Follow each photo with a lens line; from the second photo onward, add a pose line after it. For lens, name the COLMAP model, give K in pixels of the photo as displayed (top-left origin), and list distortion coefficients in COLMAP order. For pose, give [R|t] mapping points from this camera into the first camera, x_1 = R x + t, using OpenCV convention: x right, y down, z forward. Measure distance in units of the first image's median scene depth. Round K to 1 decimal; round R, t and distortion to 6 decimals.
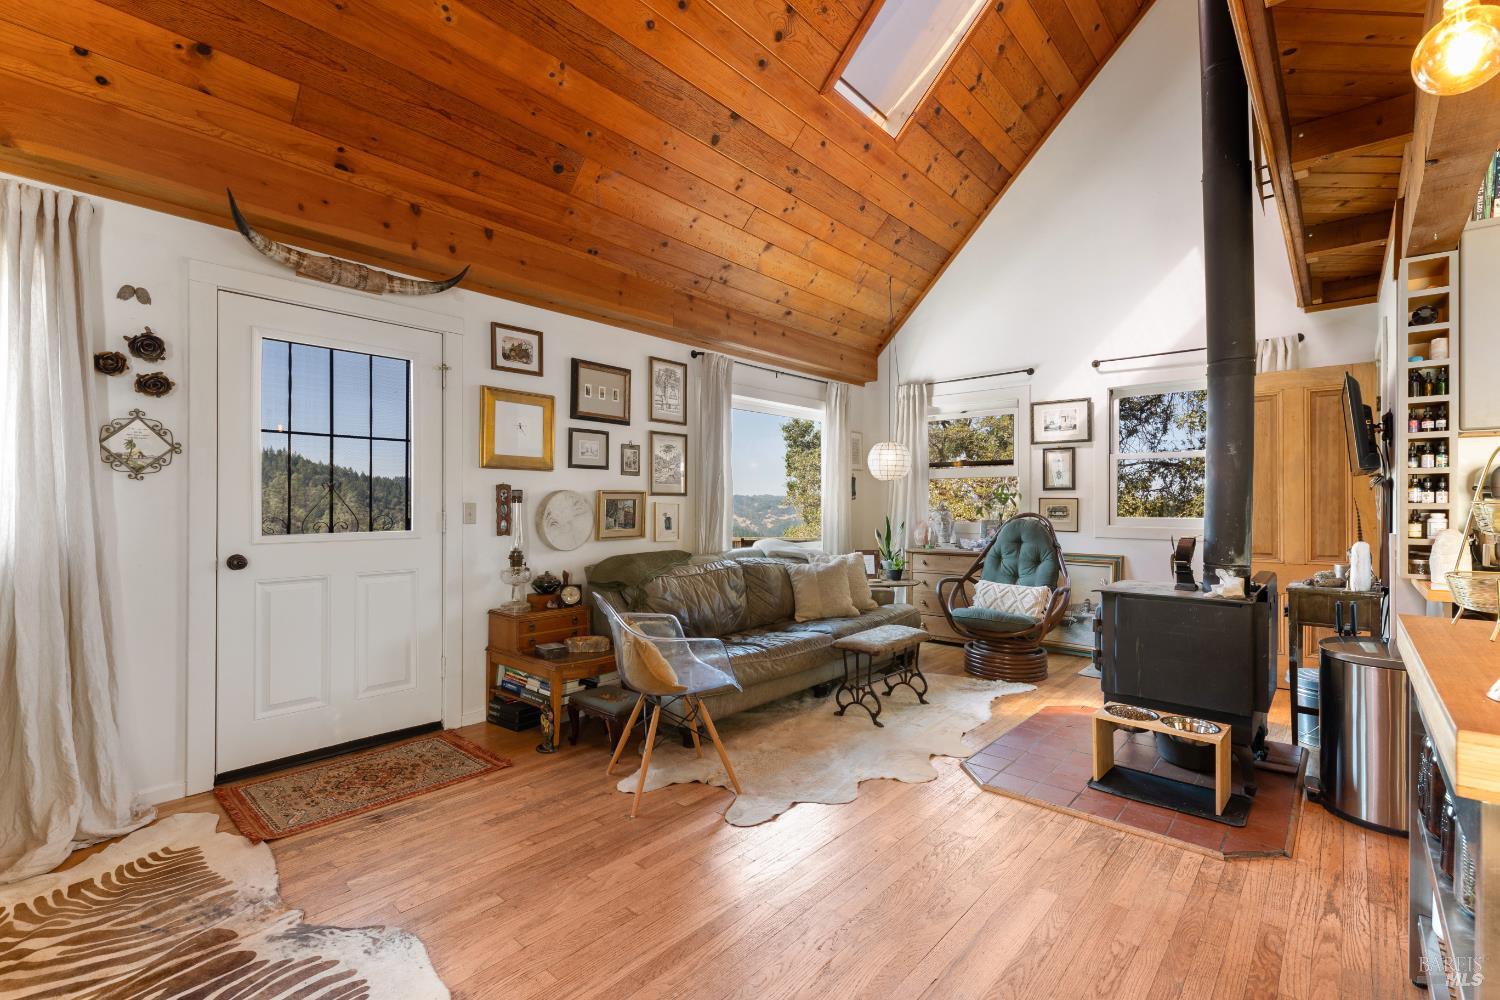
lens RADIAL K [[662.3, 0, 730.7], [0, 662.3, 504.5], [0, 0, 1]] dist [0.003417, -0.000416]
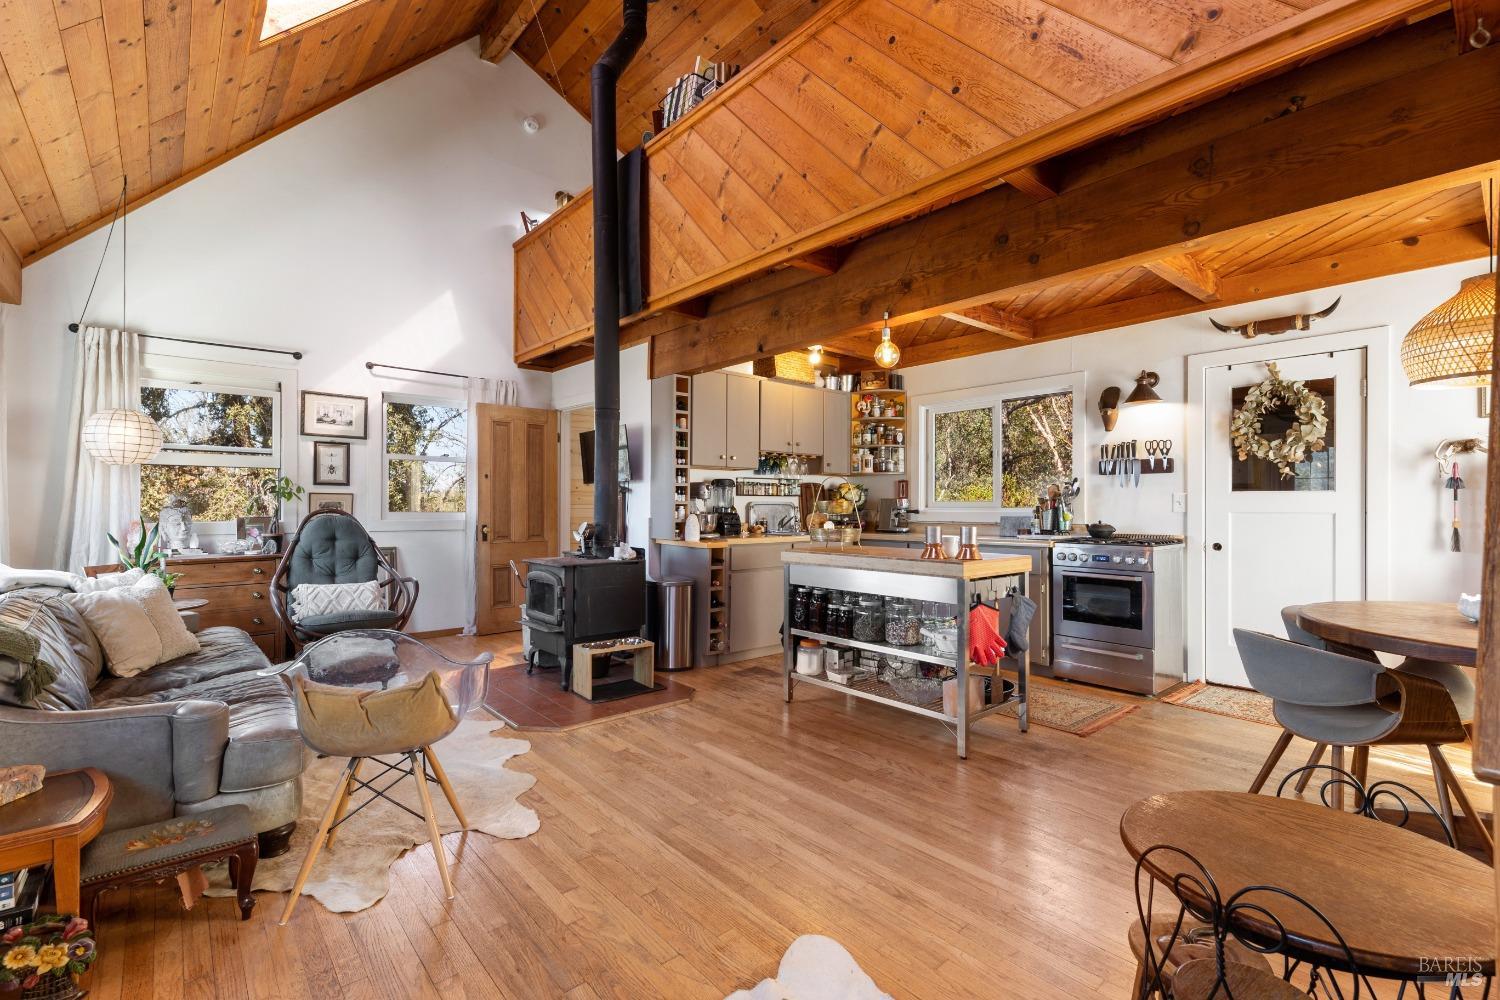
lens RADIAL K [[656.4, 0, 782.5], [0, 656.4, 502.4], [0, 0, 1]] dist [0.000110, -0.000318]
pose [[0.088164, 0.000770, 0.996106, -0.605687], [-0.004906, 0.999988, -0.000339, 0.001184], [-0.996094, -0.004857, 0.088167, 0.370228]]
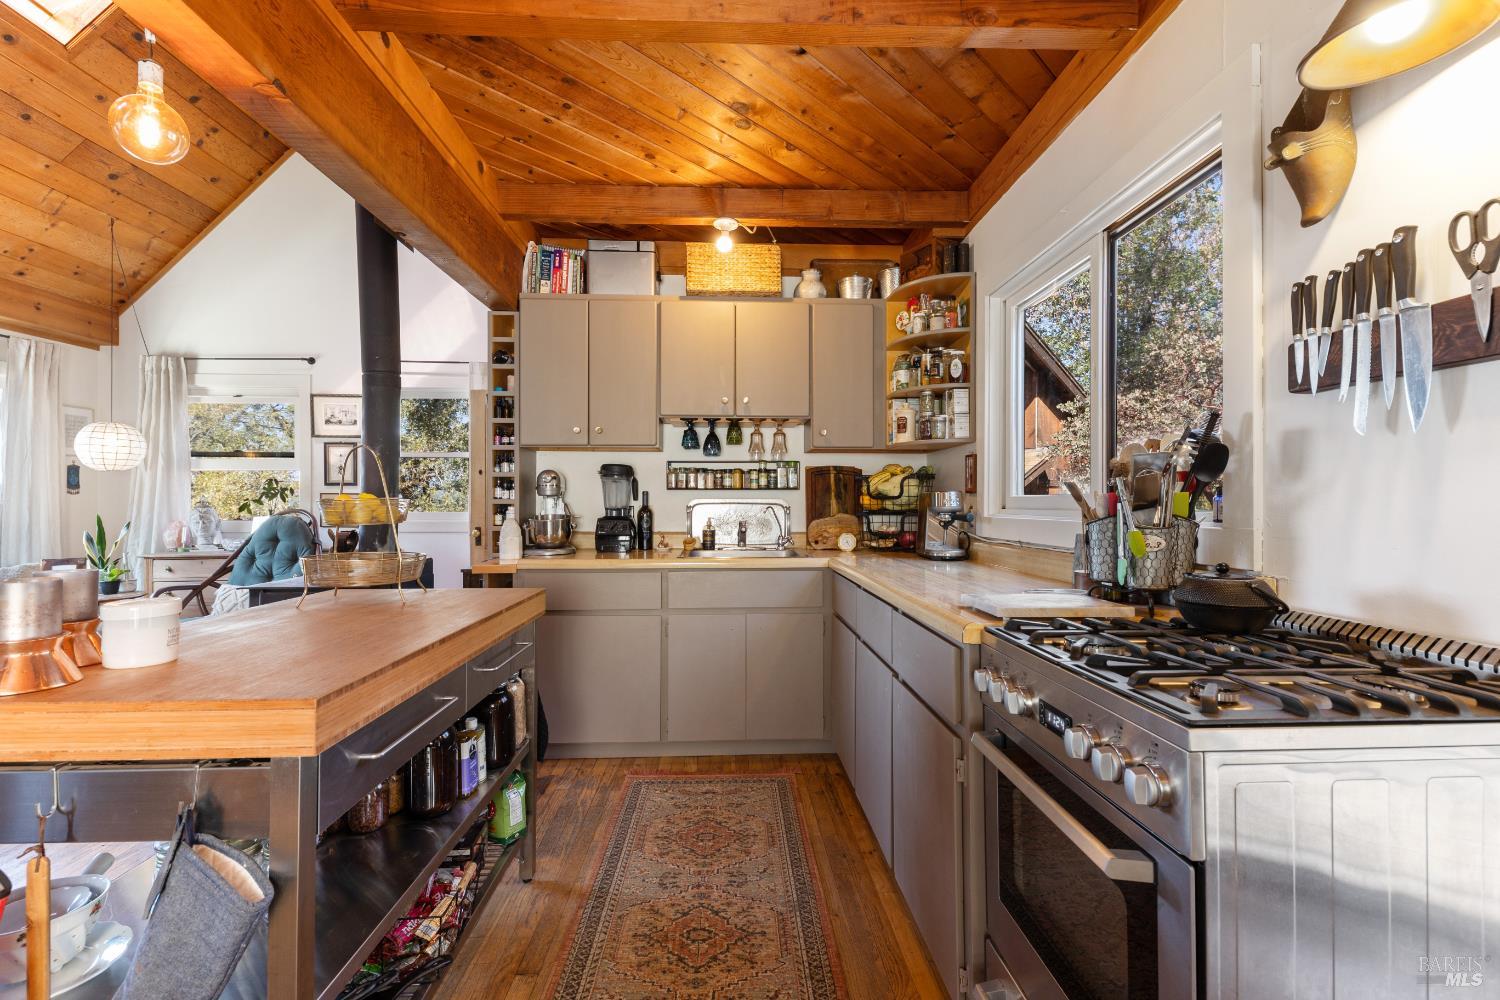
lens RADIAL K [[680.0, 0, 750.0], [0, 680.0, 500.0], [0, 0, 1]] dist [0.005402, -0.000406]
pose [[0.705617, -0.002904, 0.708588, 0.304940], [0.001937, 0.999996, 0.002169, -0.001509], [-0.708591, -0.000158, 0.705619, -0.212957]]
